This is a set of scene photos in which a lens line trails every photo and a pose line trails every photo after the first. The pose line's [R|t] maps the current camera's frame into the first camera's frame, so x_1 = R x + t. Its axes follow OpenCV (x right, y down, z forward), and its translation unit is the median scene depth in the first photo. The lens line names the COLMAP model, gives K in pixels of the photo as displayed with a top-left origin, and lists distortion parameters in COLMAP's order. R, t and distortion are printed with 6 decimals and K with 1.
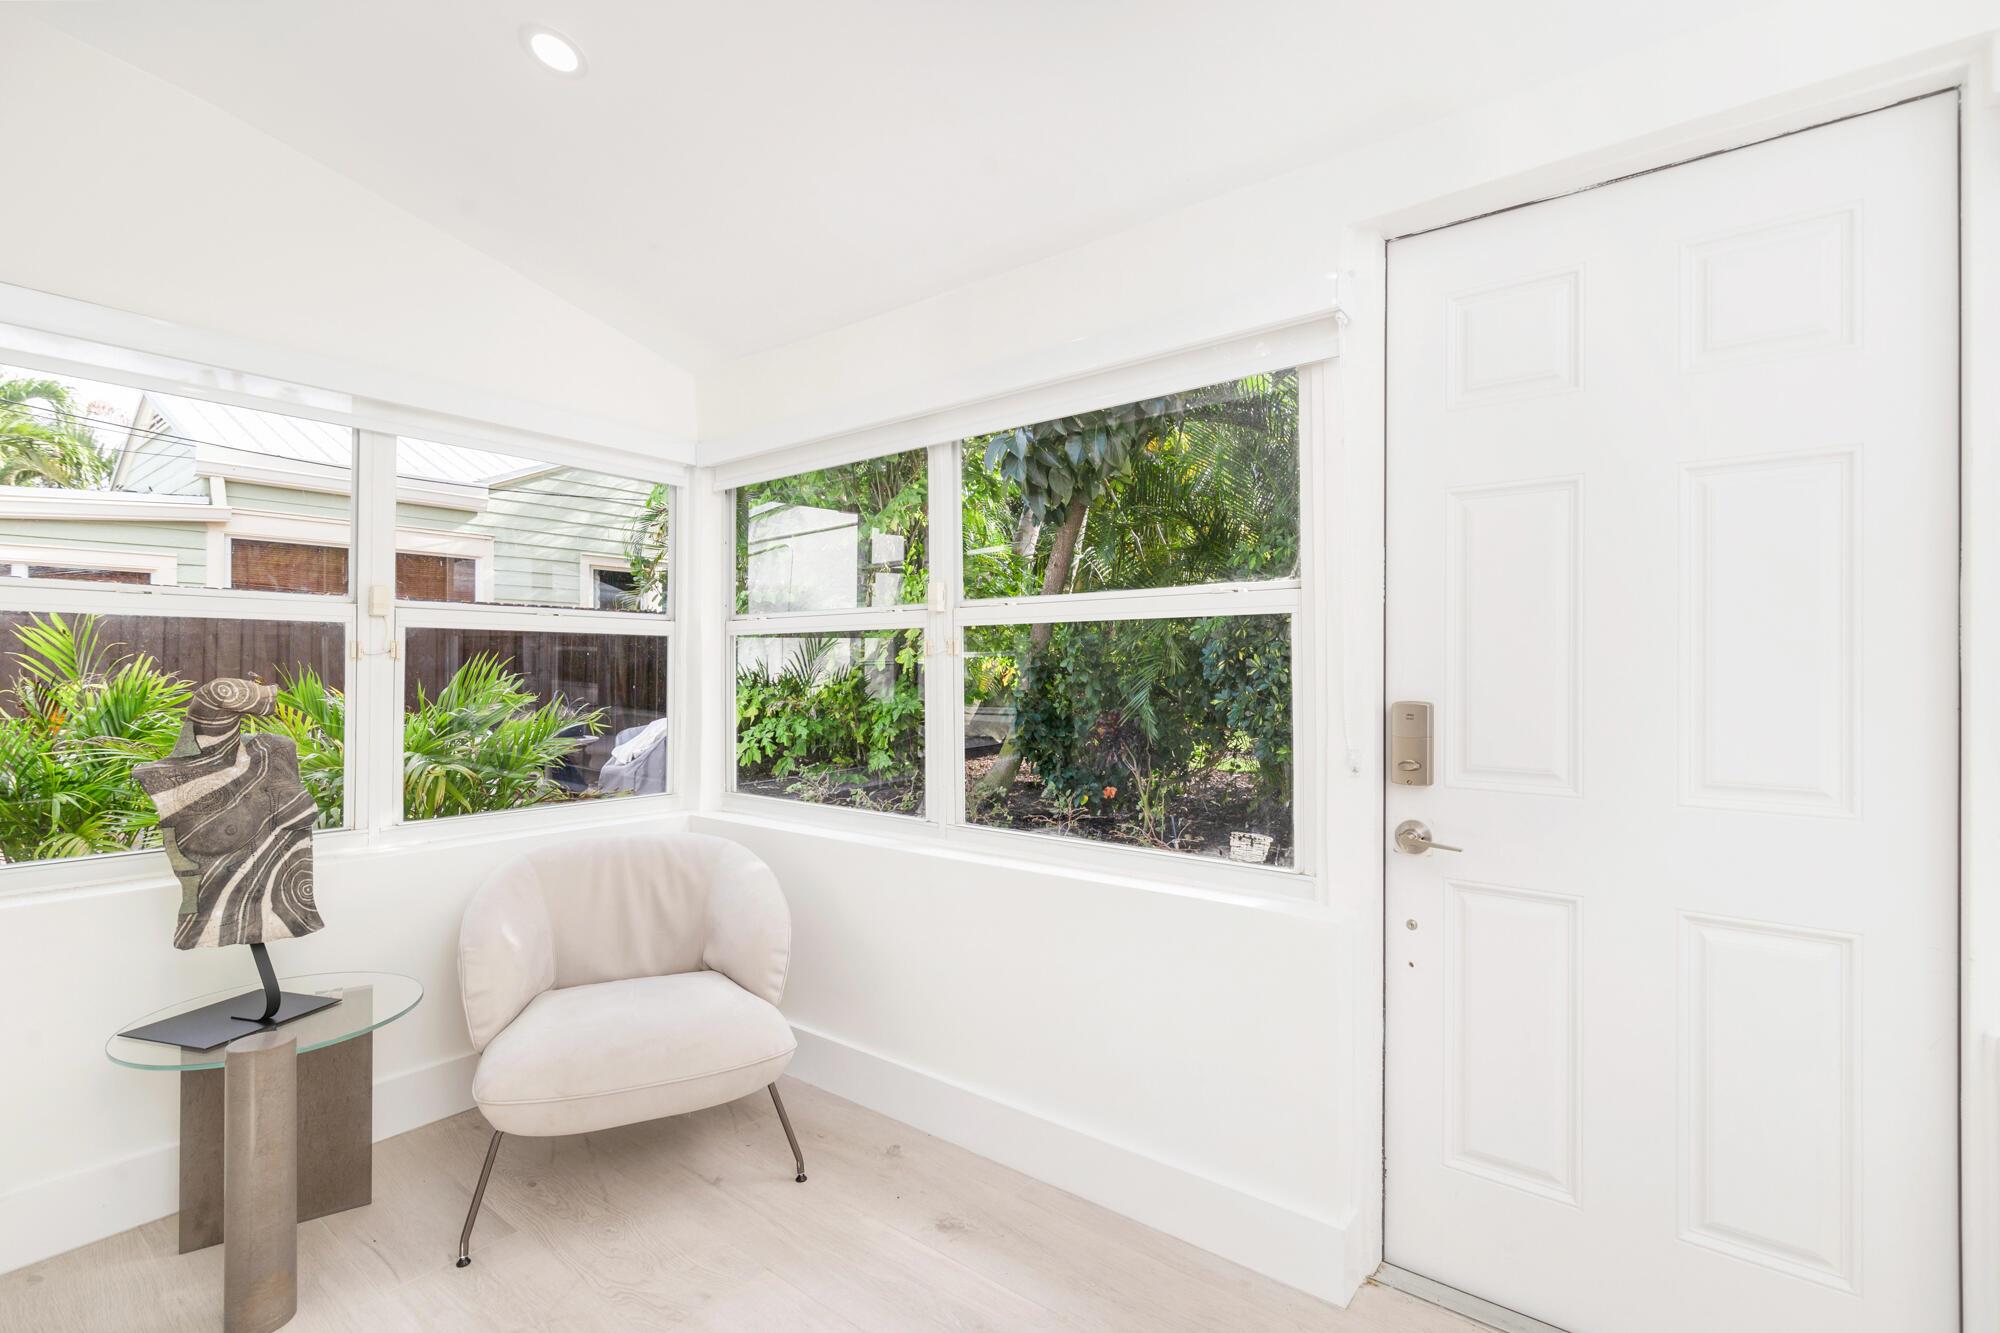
lens RADIAL K [[926.8, 0, 1001.6], [0, 926.8, 661.9], [0, 0, 1]] dist [0.001689, -0.000014]
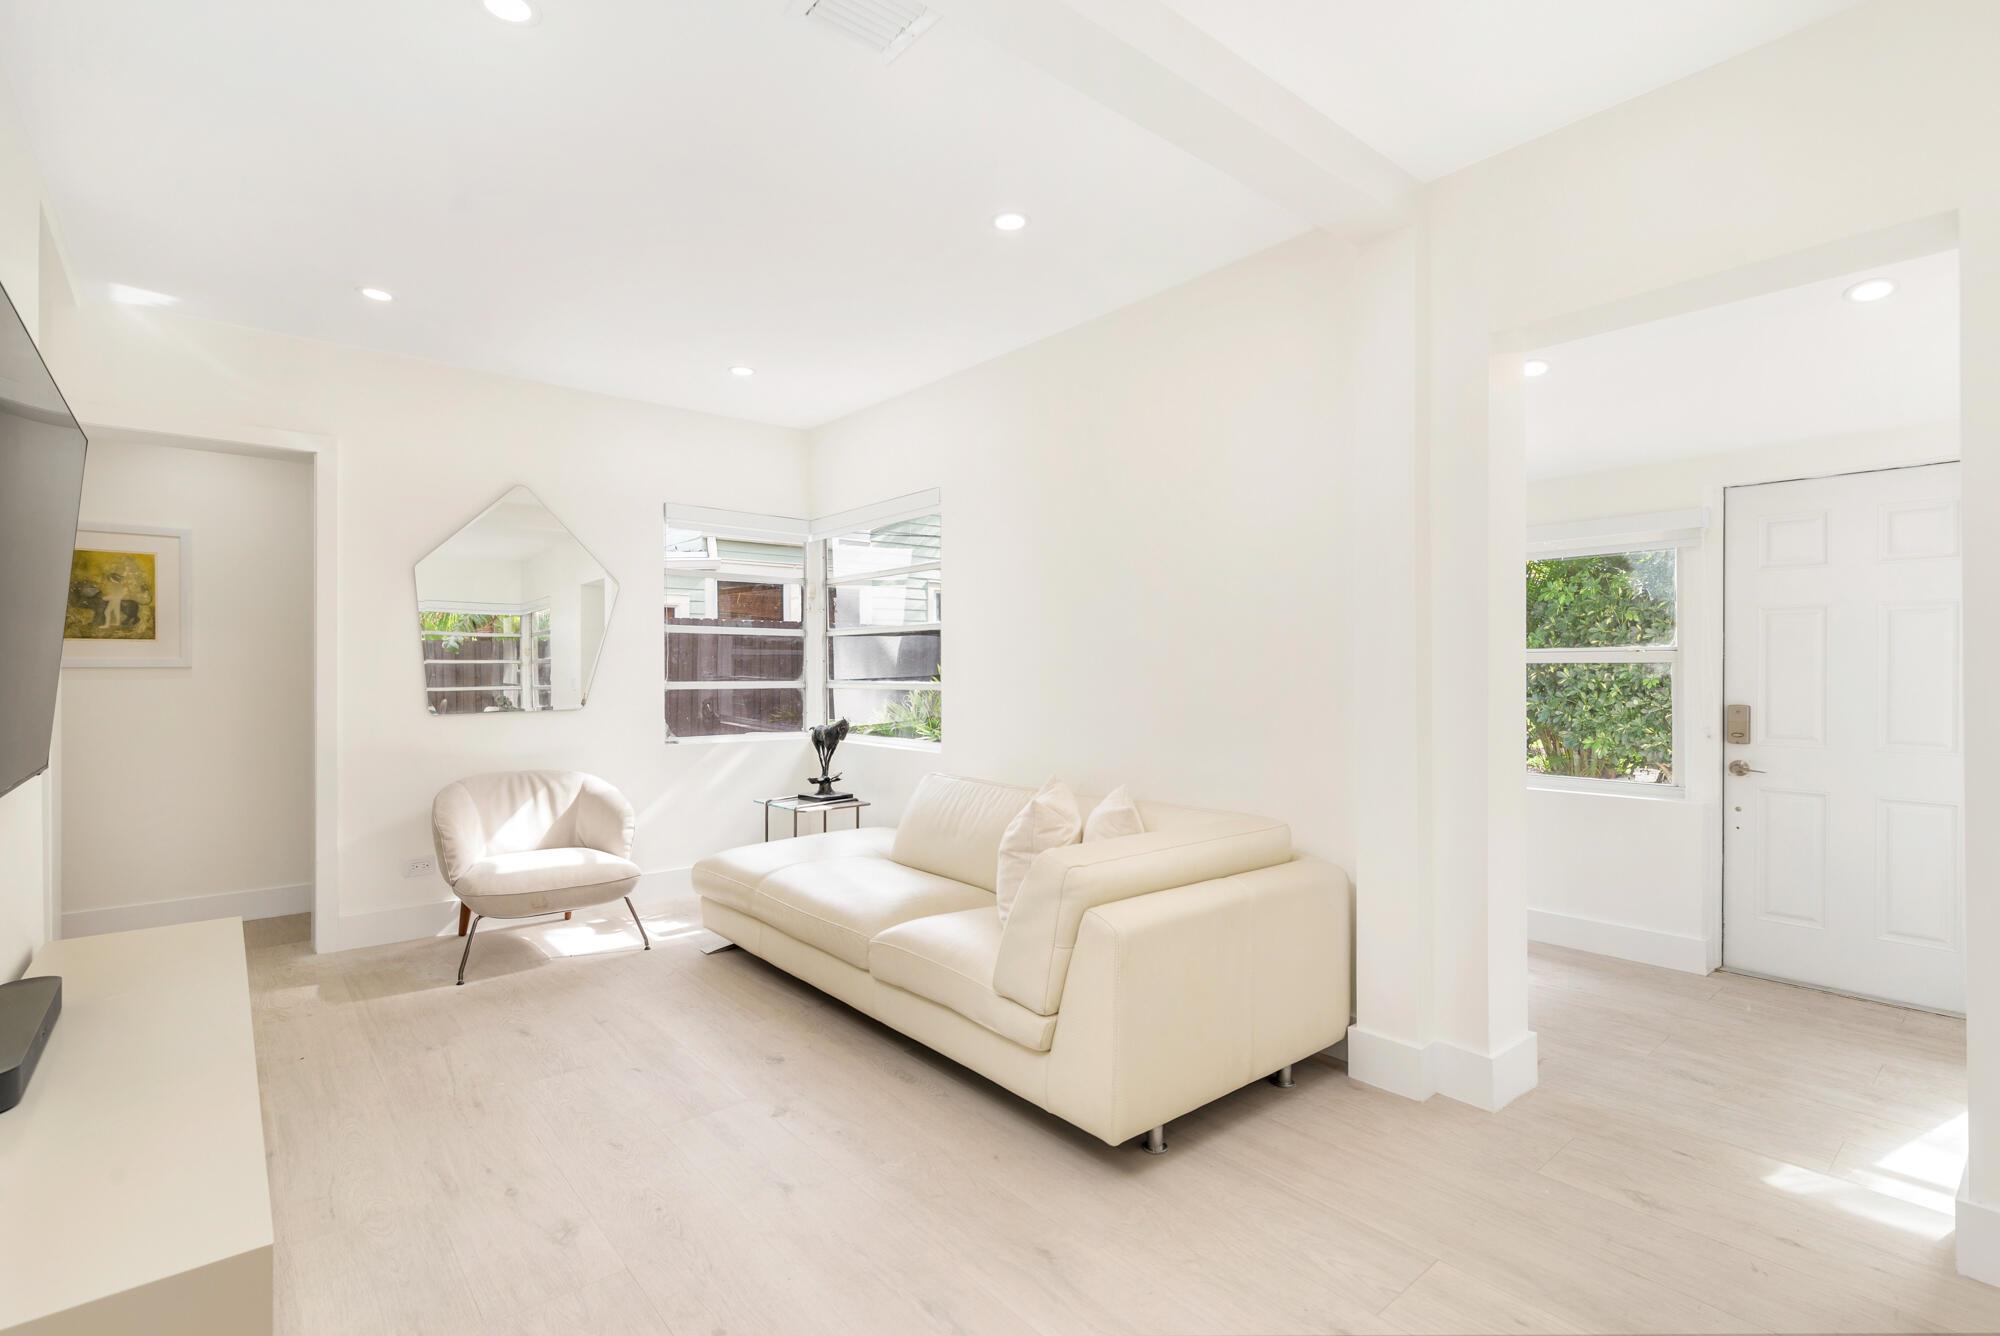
lens RADIAL K [[918.4, 0, 1000.0], [0, 918.4, 668.0], [0, 0, 1]] dist [-0.002034, -0.000784]
pose [[0.979831, -0.001521, -0.199823, -0.790557], [0.002818, 0.999977, 0.006208, -0.057635], [0.199808, -0.006646, 0.979812, -1.388090]]
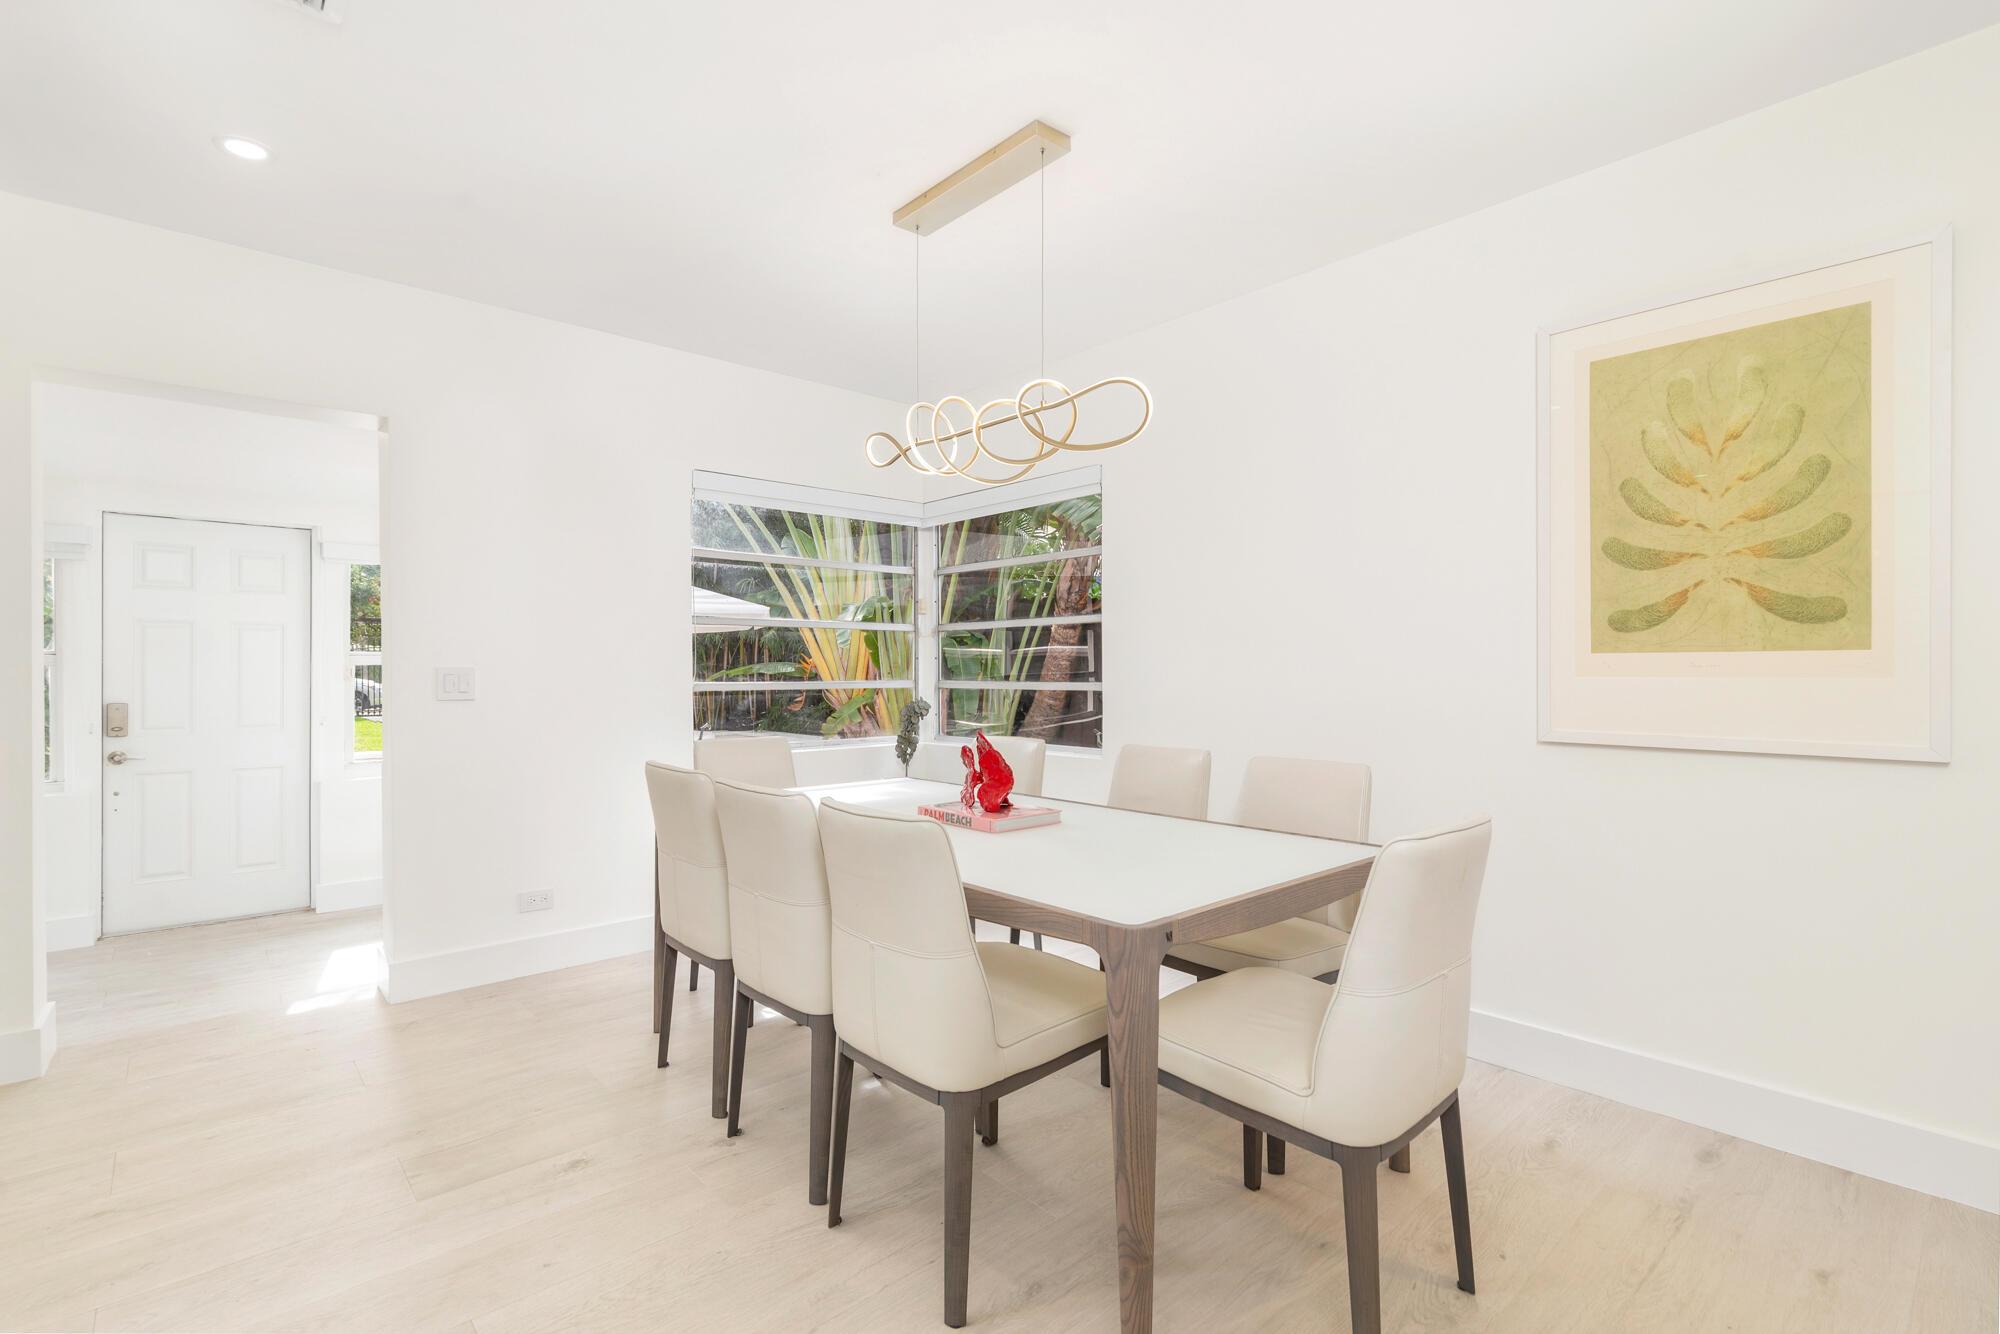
lens RADIAL K [[913.5, 0, 1004.1], [0, 913.5, 670.7], [0, 0, 1]] dist [-0.000585, -0.000322]
pose [[0.167318, -0.002225, 0.985901, -1.523619], [-0.008158, 0.999960, 0.003641, -0.067484], [-0.985869, -0.008652, 0.167293, -1.692700]]
